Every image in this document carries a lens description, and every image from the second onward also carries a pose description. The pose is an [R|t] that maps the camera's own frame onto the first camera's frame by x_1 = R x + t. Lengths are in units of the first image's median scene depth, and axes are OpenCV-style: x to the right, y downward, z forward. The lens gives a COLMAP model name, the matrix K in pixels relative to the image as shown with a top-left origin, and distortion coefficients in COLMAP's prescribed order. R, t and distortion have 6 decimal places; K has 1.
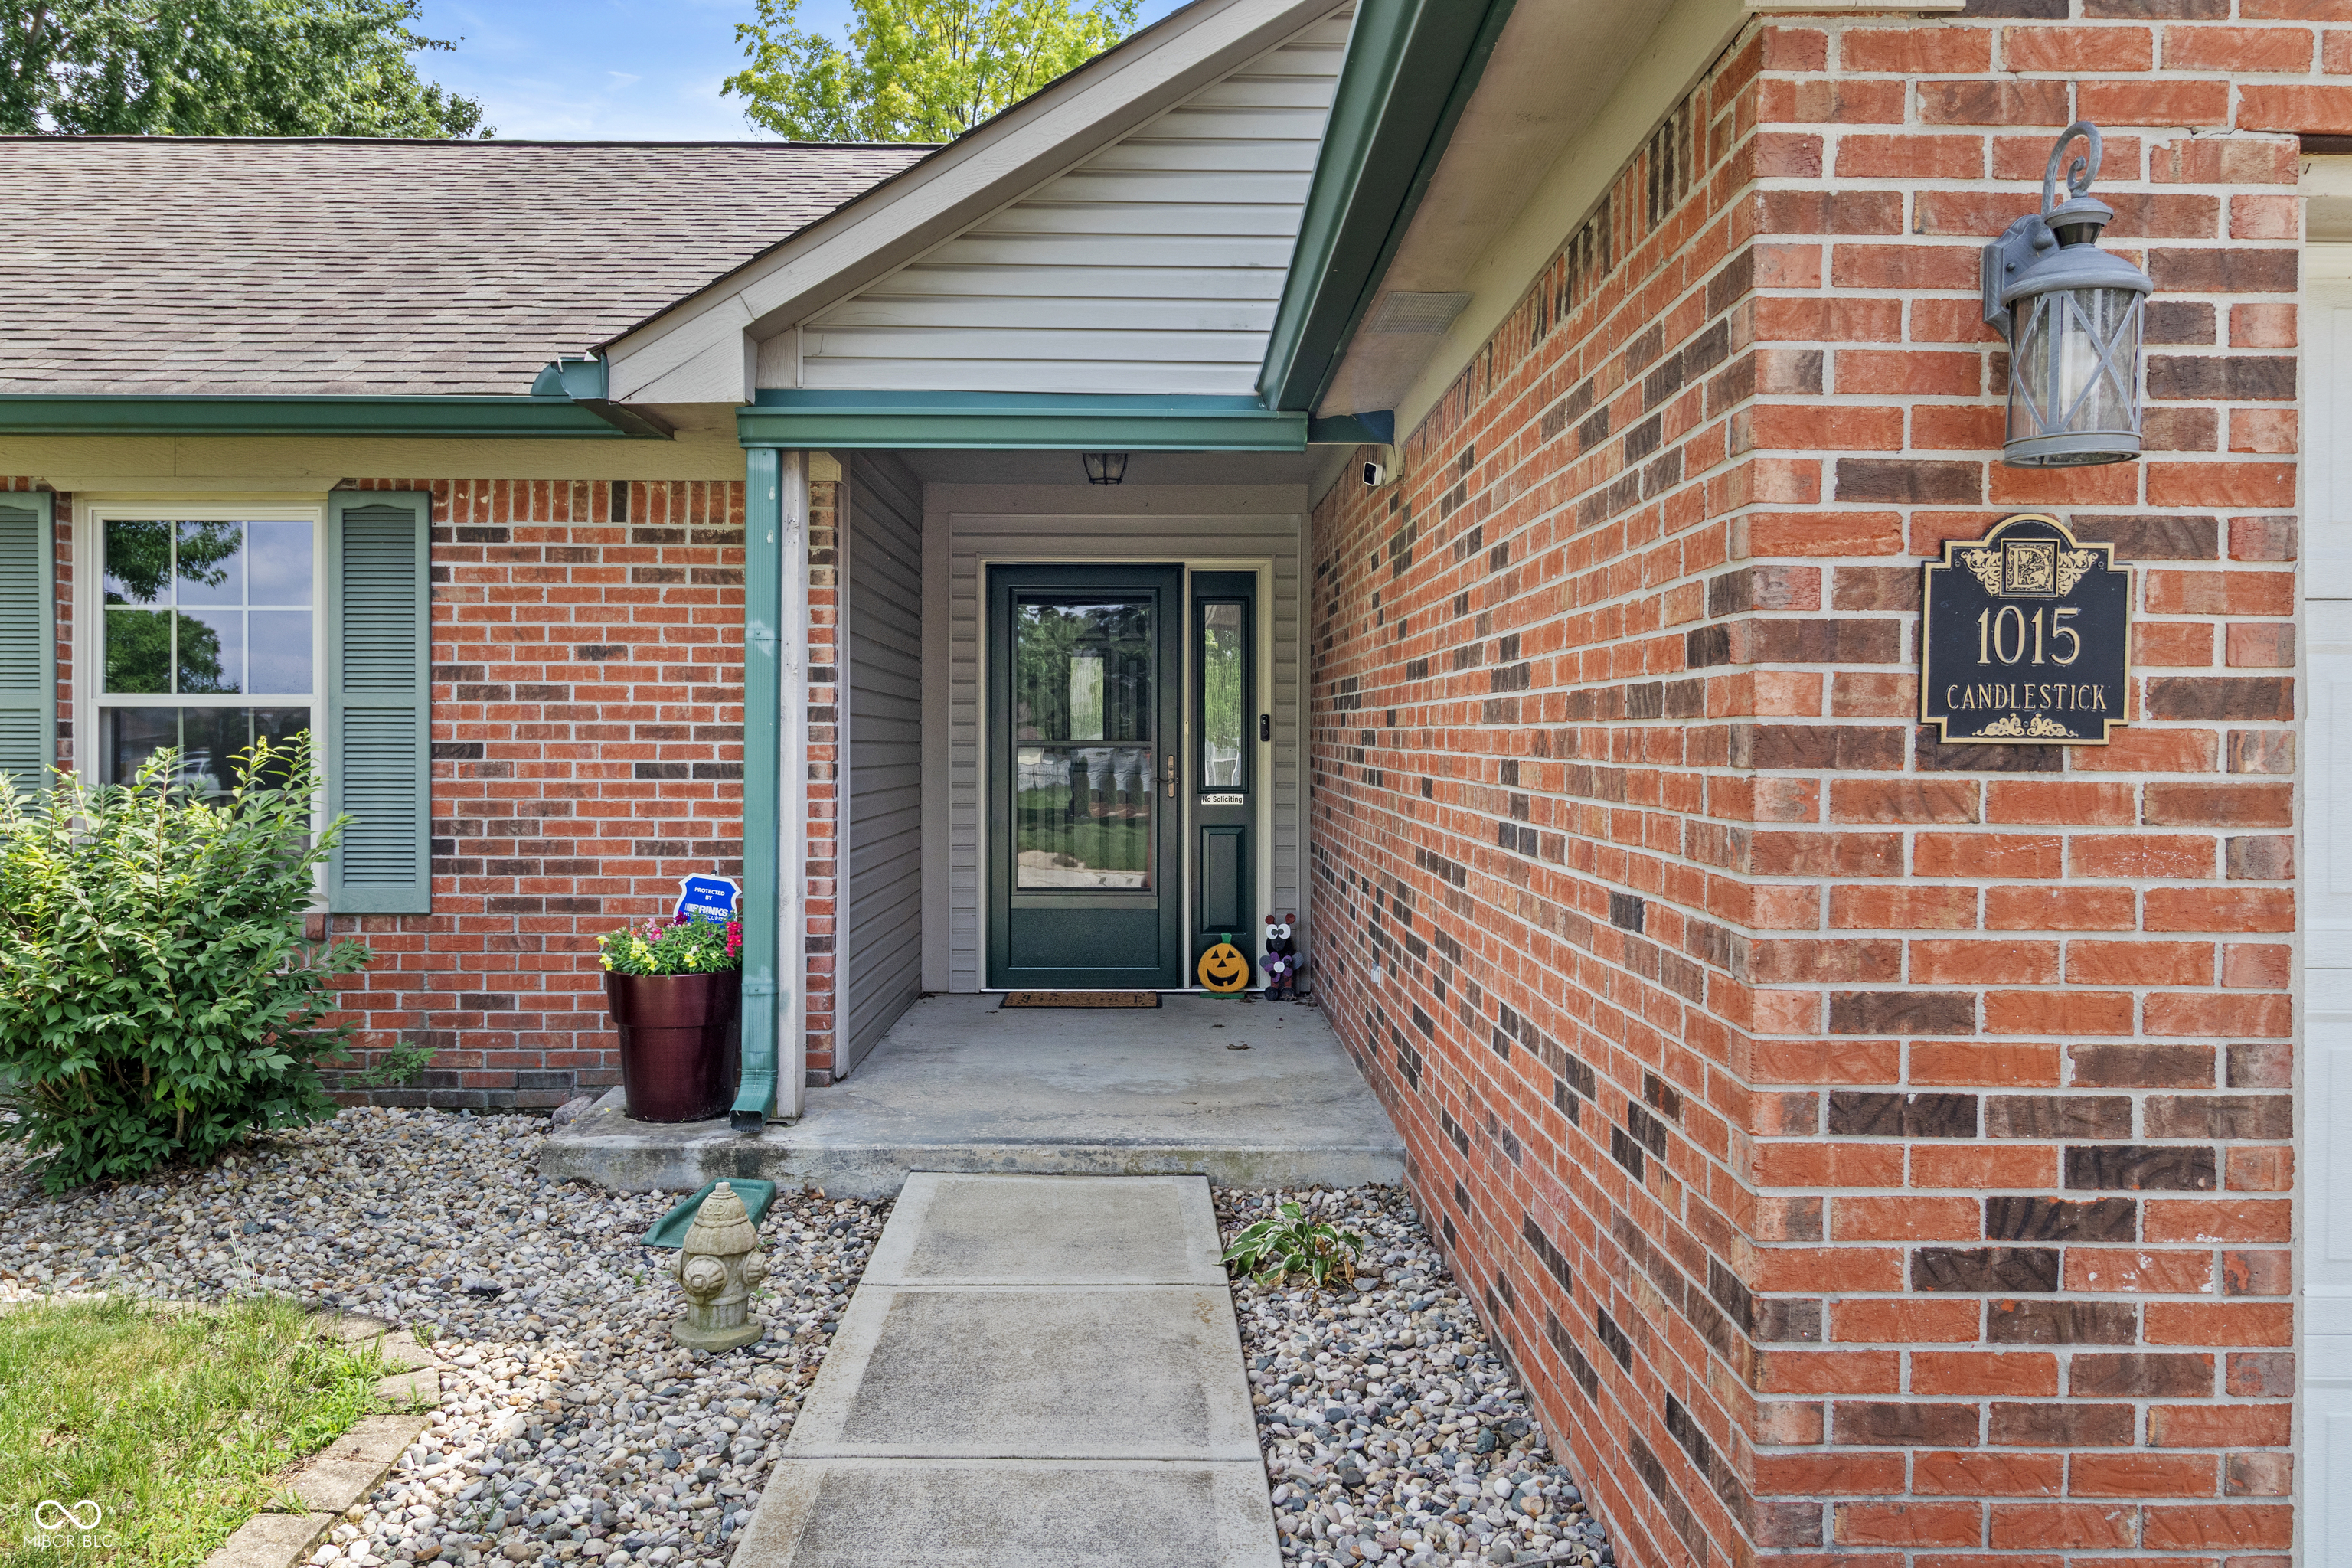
lens RADIAL K [[1727.4, 0, 1168.4], [0, 1727.4, 762.3], [0, 0, 1]] dist [0.009377, 0.005553]
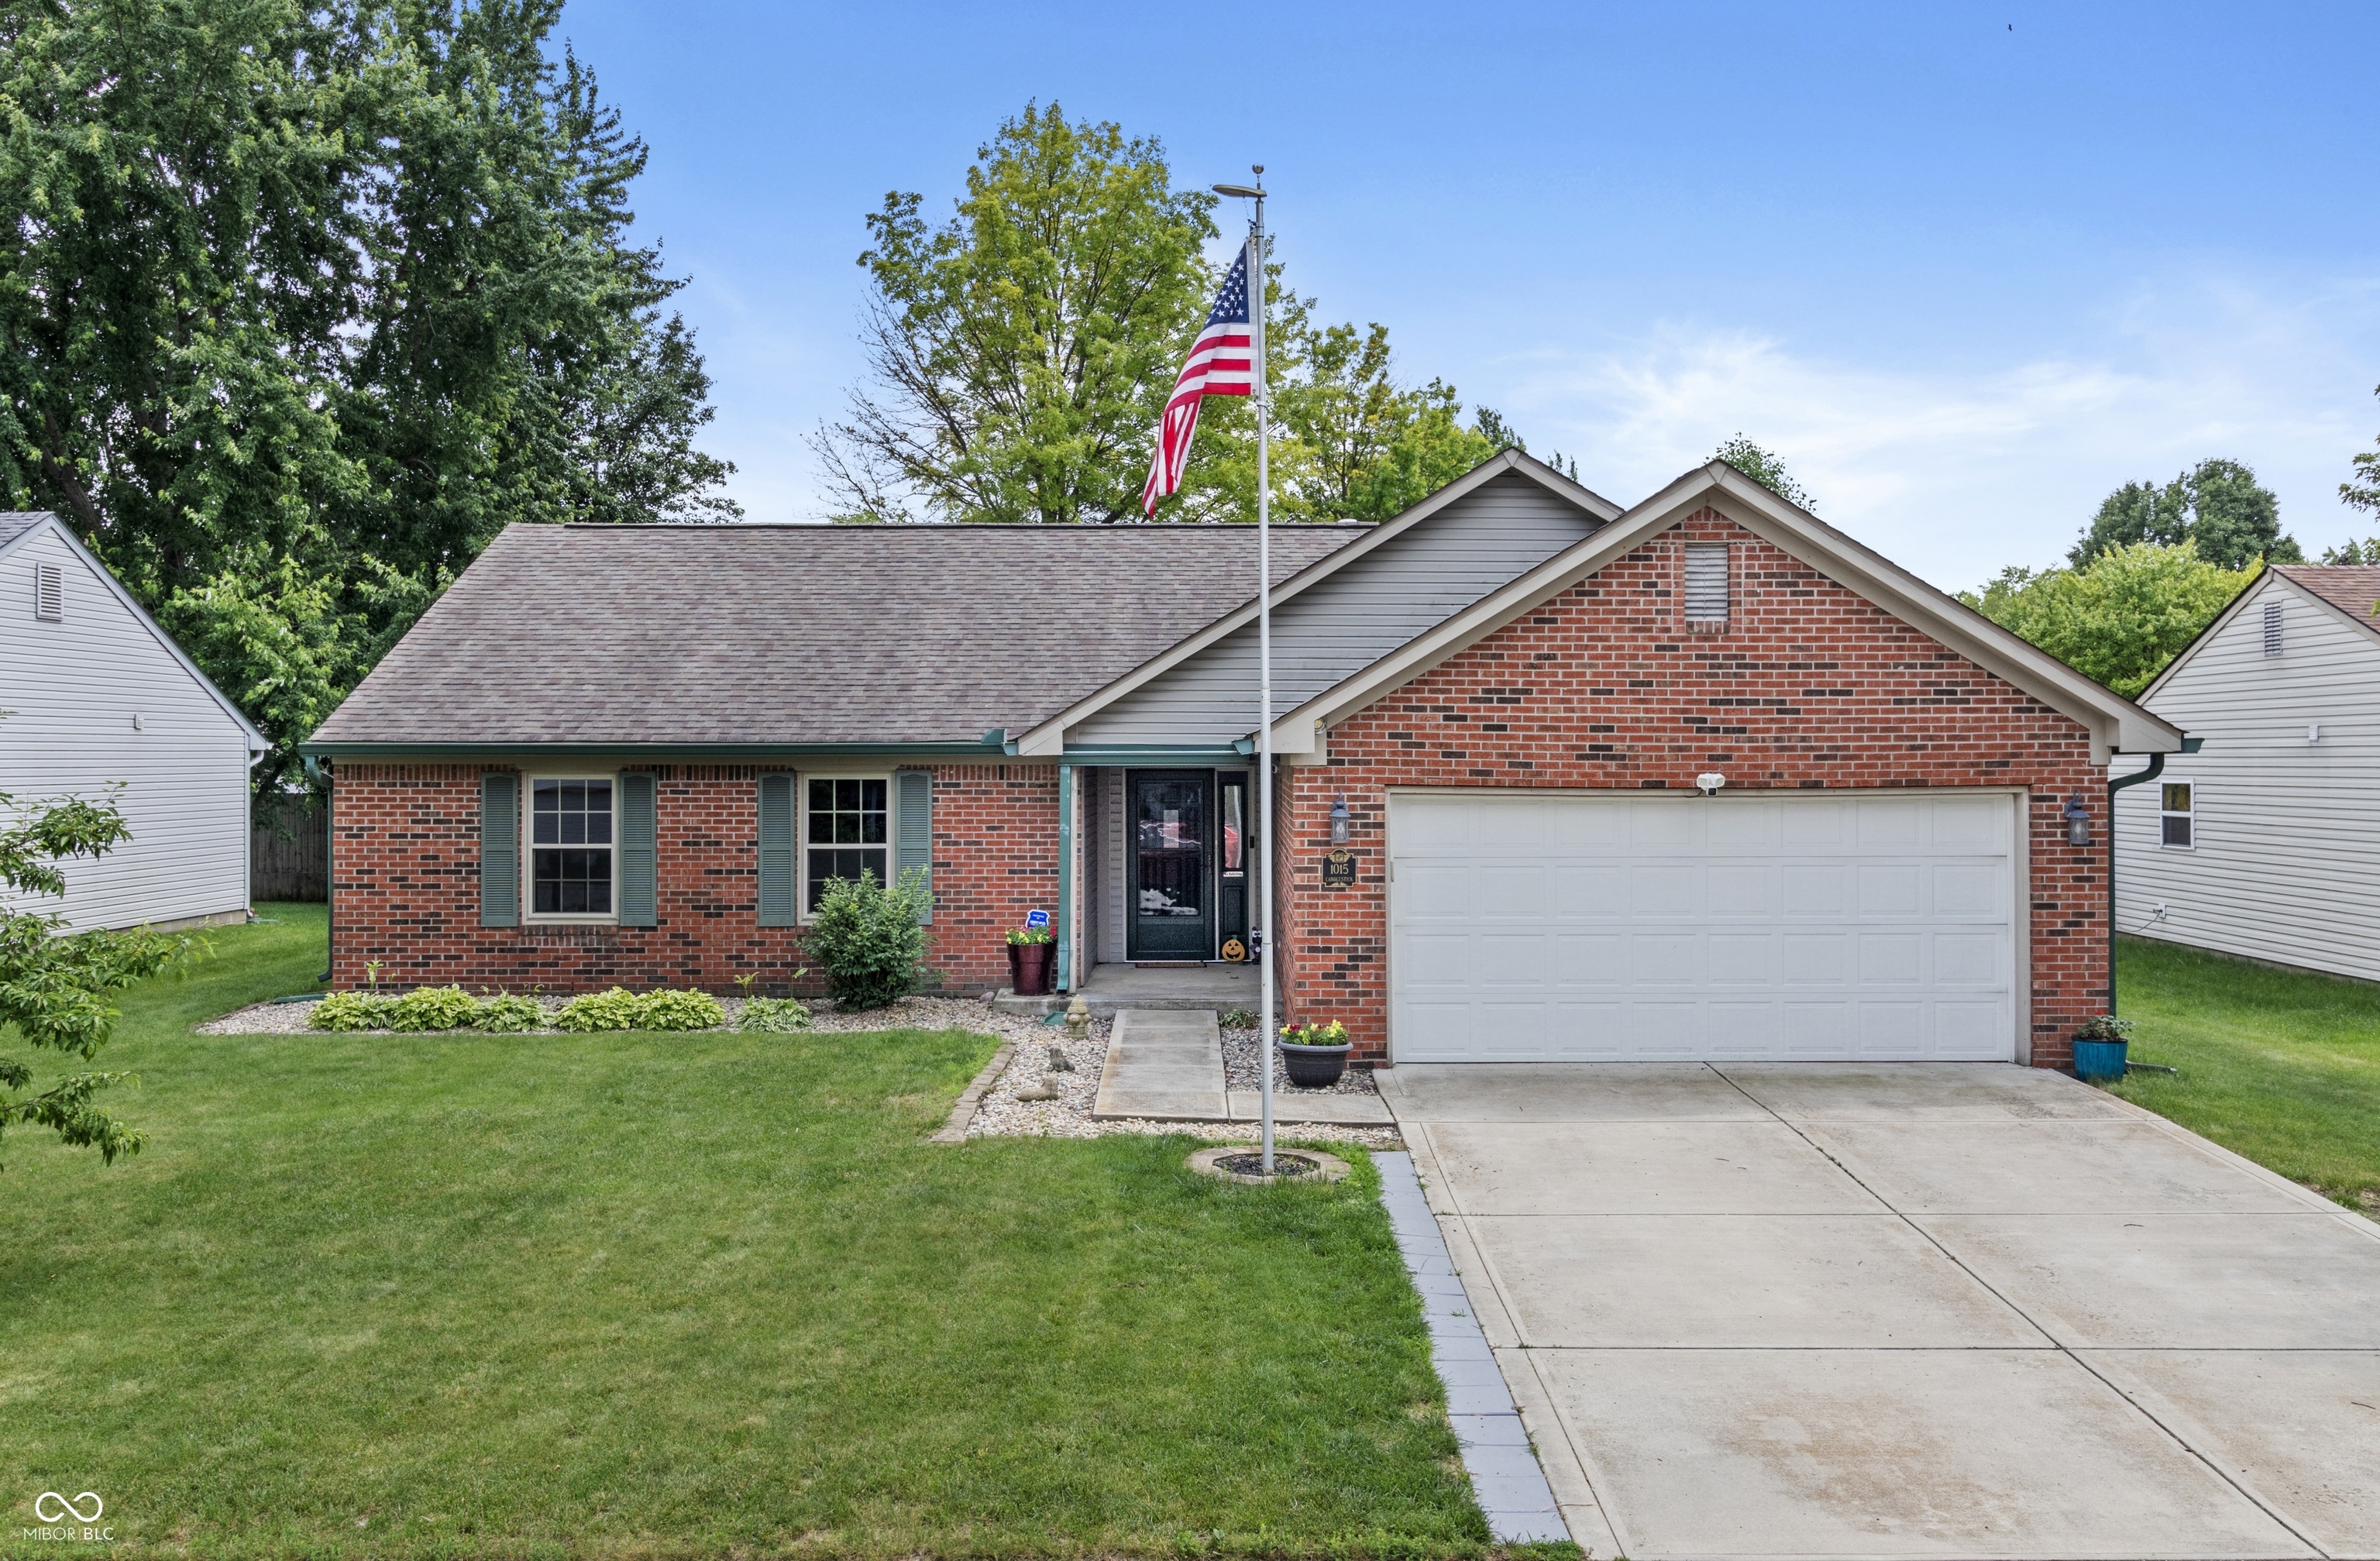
lens RADIAL K [[1799.8, 0, 1202.5], [0, 1799.8, 770.0], [0, 0, 1]] dist [0.002162, 0.007626]
pose [[0.999822, -0.006809, -0.017583, 0.134179], [0.006626, 0.999924, -0.010402, -0.347656], [0.017653, 0.010284, 0.999791, -5.132490]]
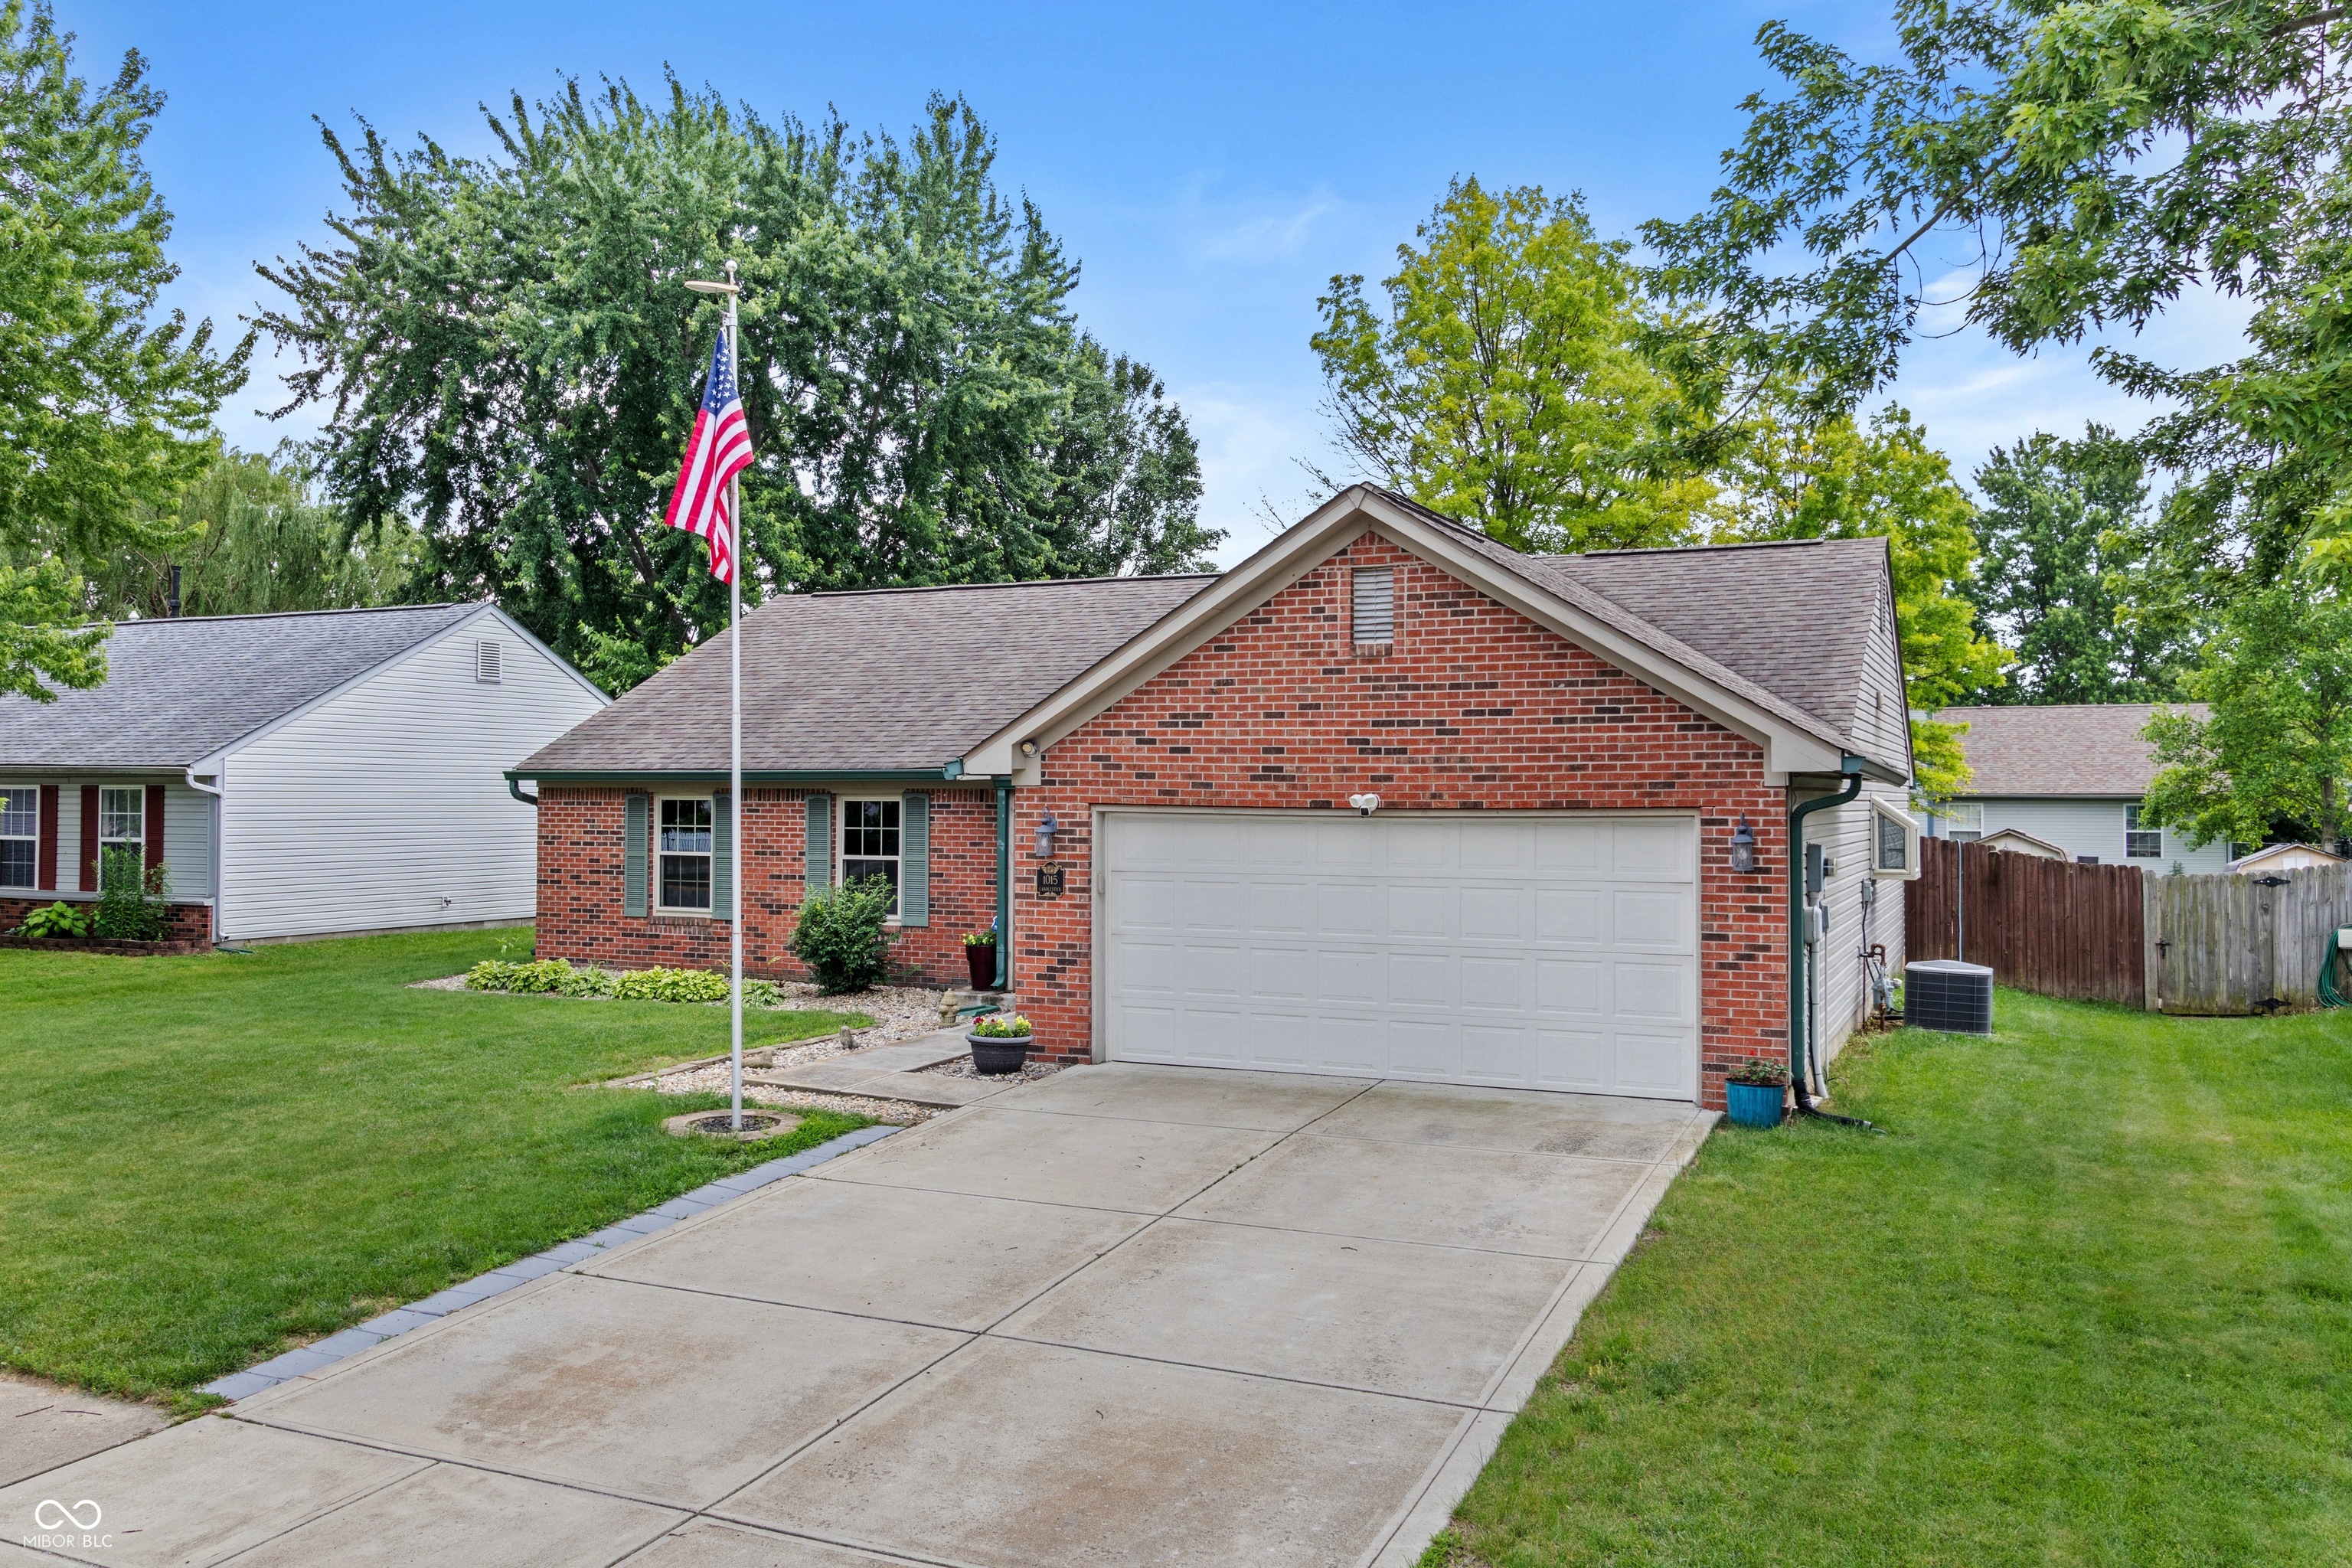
lens RADIAL K [[1679.7, 0, 1175.8], [0, 1679.7, 796.1], [0, 0, 1]] dist [0.007088, -0.004903]
pose [[0.914098, -0.002777, -0.405484, 3.455795], [-0.004877, 0.999829, -0.017843, -0.274867], [0.405465, 0.018288, 0.913928, -4.554055]]
